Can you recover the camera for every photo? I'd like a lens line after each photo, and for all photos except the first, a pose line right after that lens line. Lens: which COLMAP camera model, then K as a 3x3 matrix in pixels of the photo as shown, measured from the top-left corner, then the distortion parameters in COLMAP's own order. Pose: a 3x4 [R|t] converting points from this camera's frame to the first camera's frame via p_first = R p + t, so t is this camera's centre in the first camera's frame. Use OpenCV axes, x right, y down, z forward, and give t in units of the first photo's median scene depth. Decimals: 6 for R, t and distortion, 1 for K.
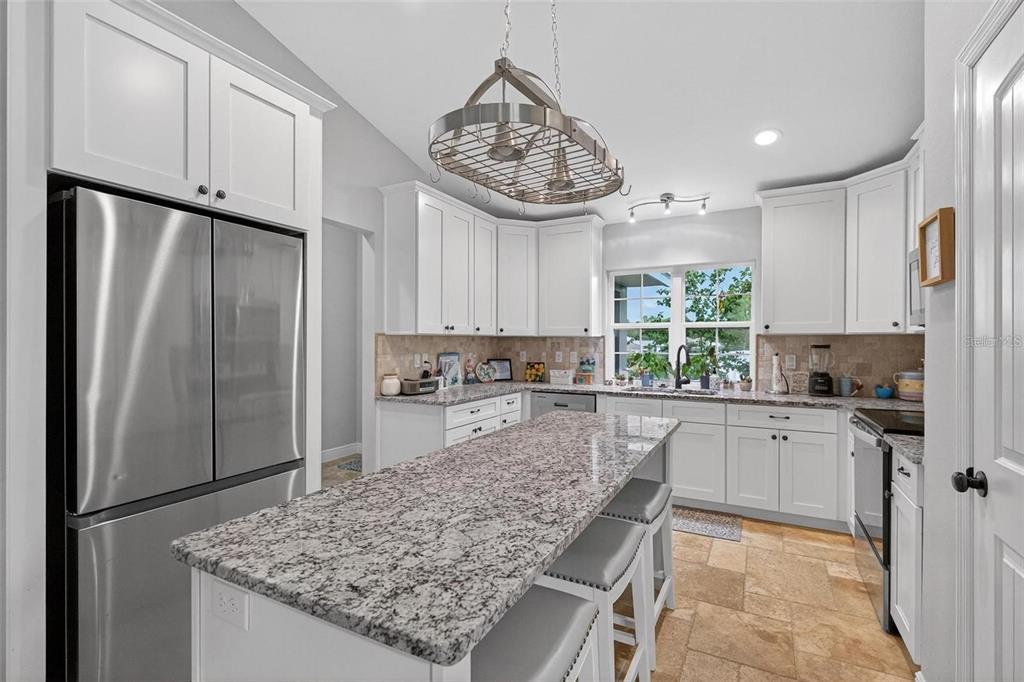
lens RADIAL K [[464.0, 0, 518.2], [0, 464.0, 341.8], [0, 0, 1]] dist [0.004024, -0.000710]
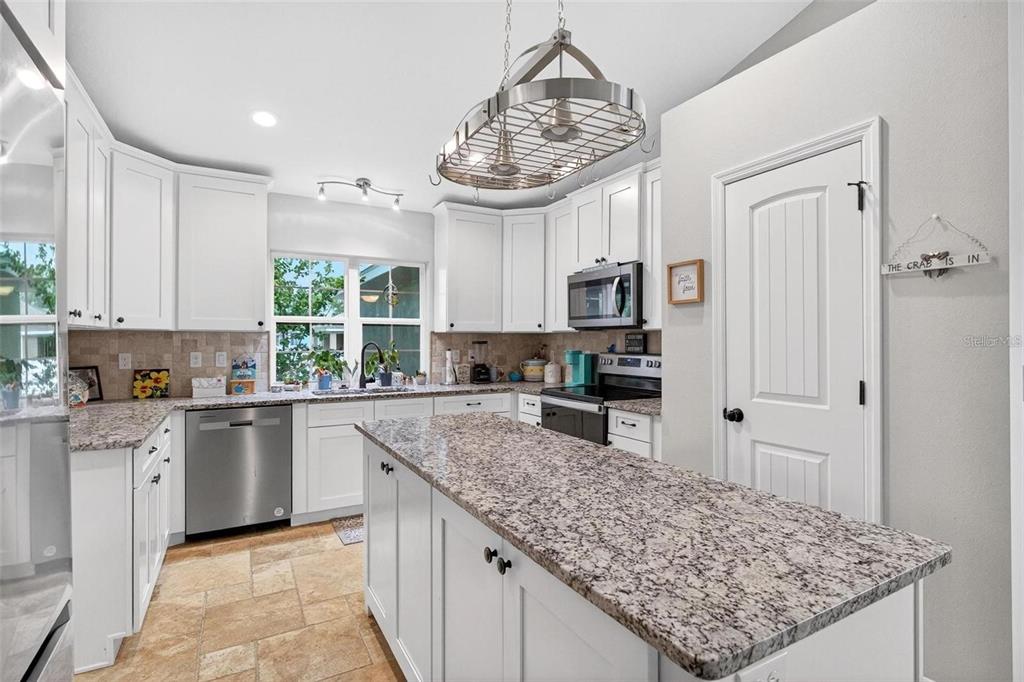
lens RADIAL K [[496.4, 0, 516.3], [0, 496.4, 338.2], [0, 0, 1]] dist [-0.001303, -0.000060]
pose [[0.540146, 0.001585, 0.841570, -0.378178], [0.000665, 0.999997, -0.002311, 0.002136], [-0.841571, 0.001808, 0.540144, 0.226758]]
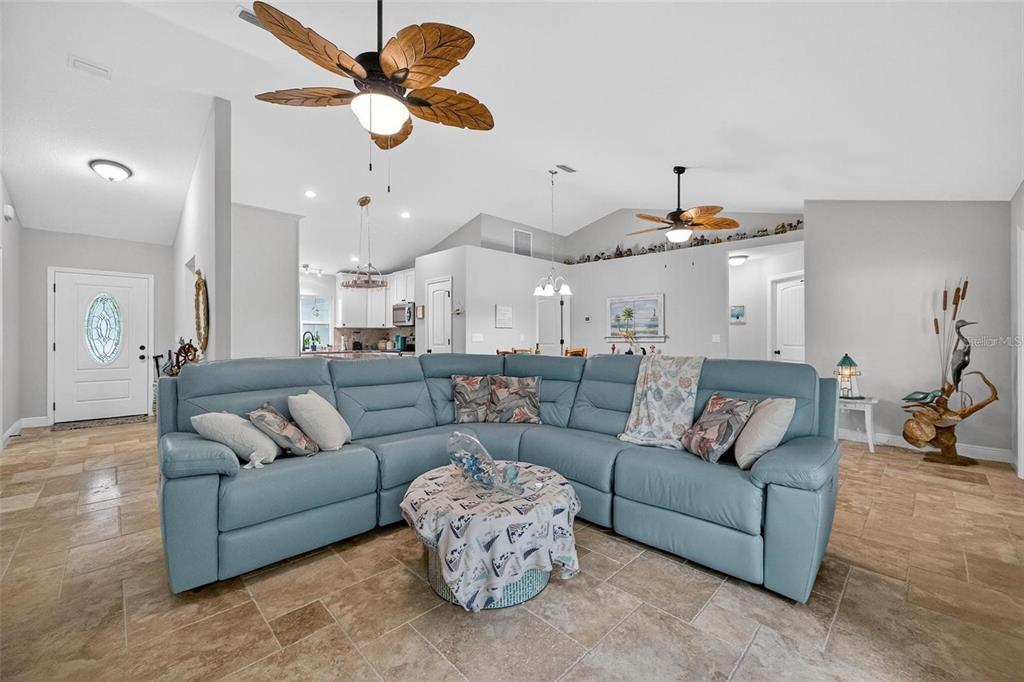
lens RADIAL K [[407.7, 0, 512.8], [0, 407.7, 338.4], [0, 0, 1]] dist [-0.015285, 0.006994]
pose [[0.300852, -0.003221, 0.953666, -1.370759], [0.000177, 0.999994, 0.003322, 0.038914], [-0.953671, -0.000830, 0.300850, -0.607048]]
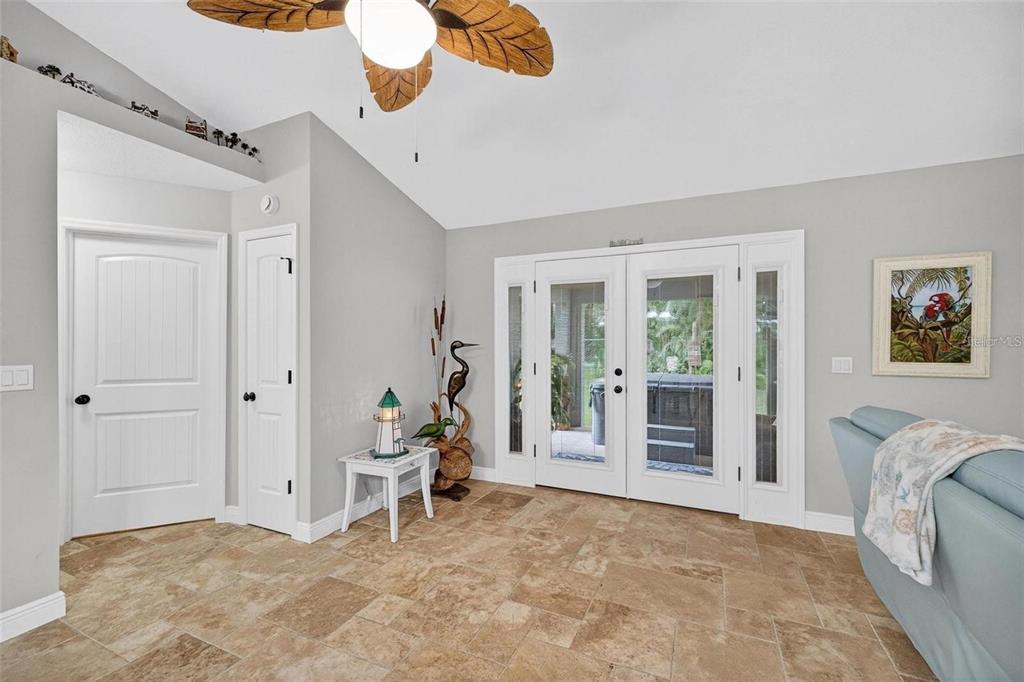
lens RADIAL K [[420.7, 0, 517.7], [0, 420.7, 345.2], [0, 0, 1]] dist [-0.001063, 0.000517]
pose [[-0.997944, -0.001047, -0.064090, -0.115571], [-0.001426, 0.999982, 0.005863, -0.000470], [0.064083, 0.005942, -0.997927, -0.344780]]
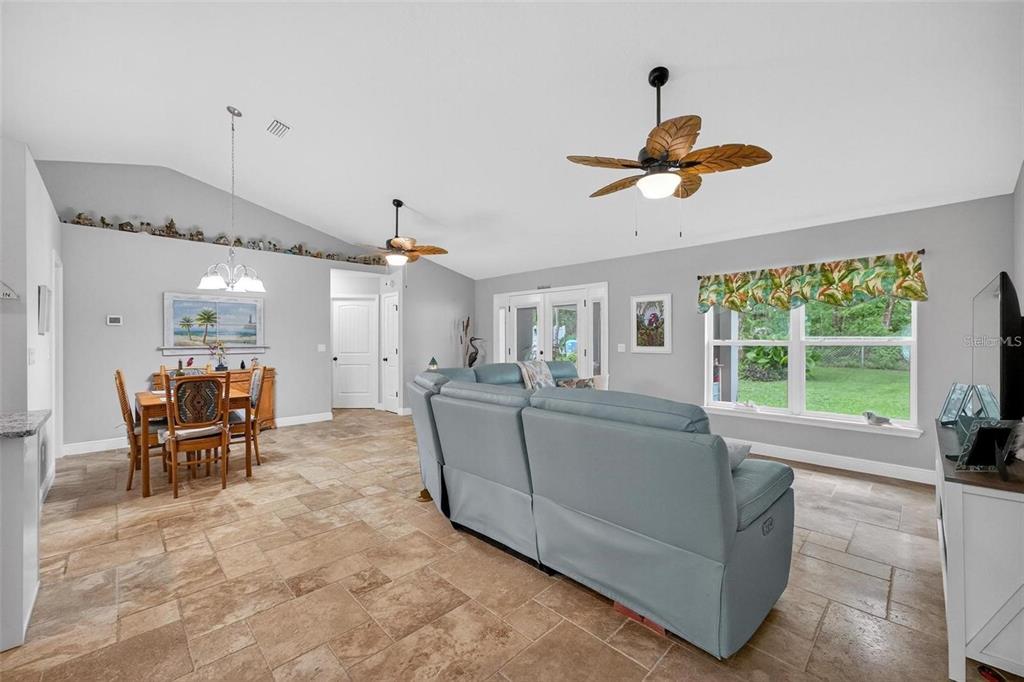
lens RADIAL K [[407.7, 0, 520.1], [0, 407.7, 340.0], [0, 0, 1]] dist [-0.015285, 0.006994]
pose [[-0.957050, 0.000163, 0.289924, -0.873916], [0.000067, 1.000000, -0.000343, 0.010222], [-0.289924, -0.000308, -0.957050, 0.549939]]
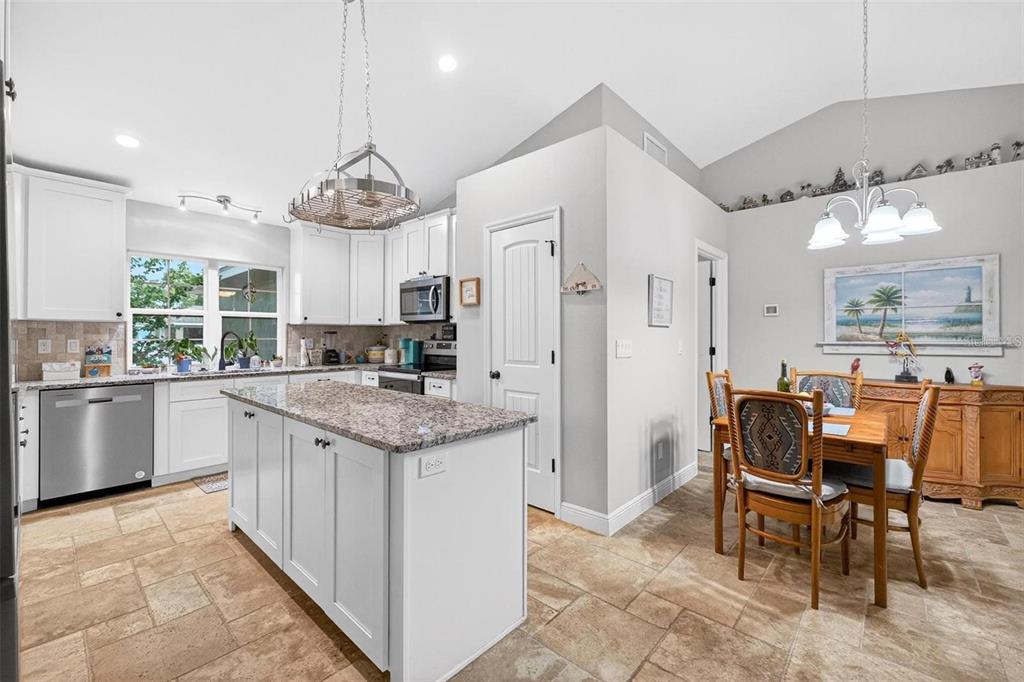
lens RADIAL K [[420.7, 0, 519.5], [0, 420.7, 333.0], [0, 0, 1]] dist [-0.001063, 0.000517]
pose [[0.238962, 0.002943, 0.971024, -0.534803], [-0.000652, 0.999996, -0.002871, 0.014890], [-0.971029, 0.000053, 0.238963, 0.072123]]
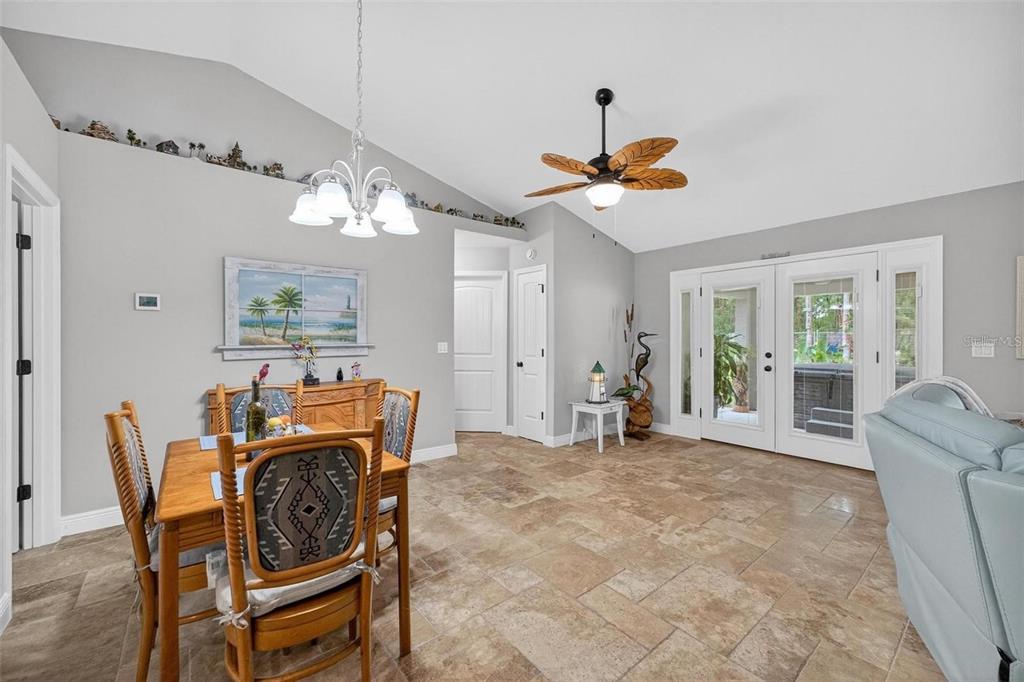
lens RADIAL K [[407.7, 0, 520.2], [0, 407.7, 337.3], [0, 0, 1]] dist [-0.015285, 0.006994]
pose [[-0.923954, -0.000809, 0.382502, -0.186829], [-0.001159, 0.999999, -0.000684, 0.015102], [-0.382501, -0.001076, -0.923954, 0.115744]]
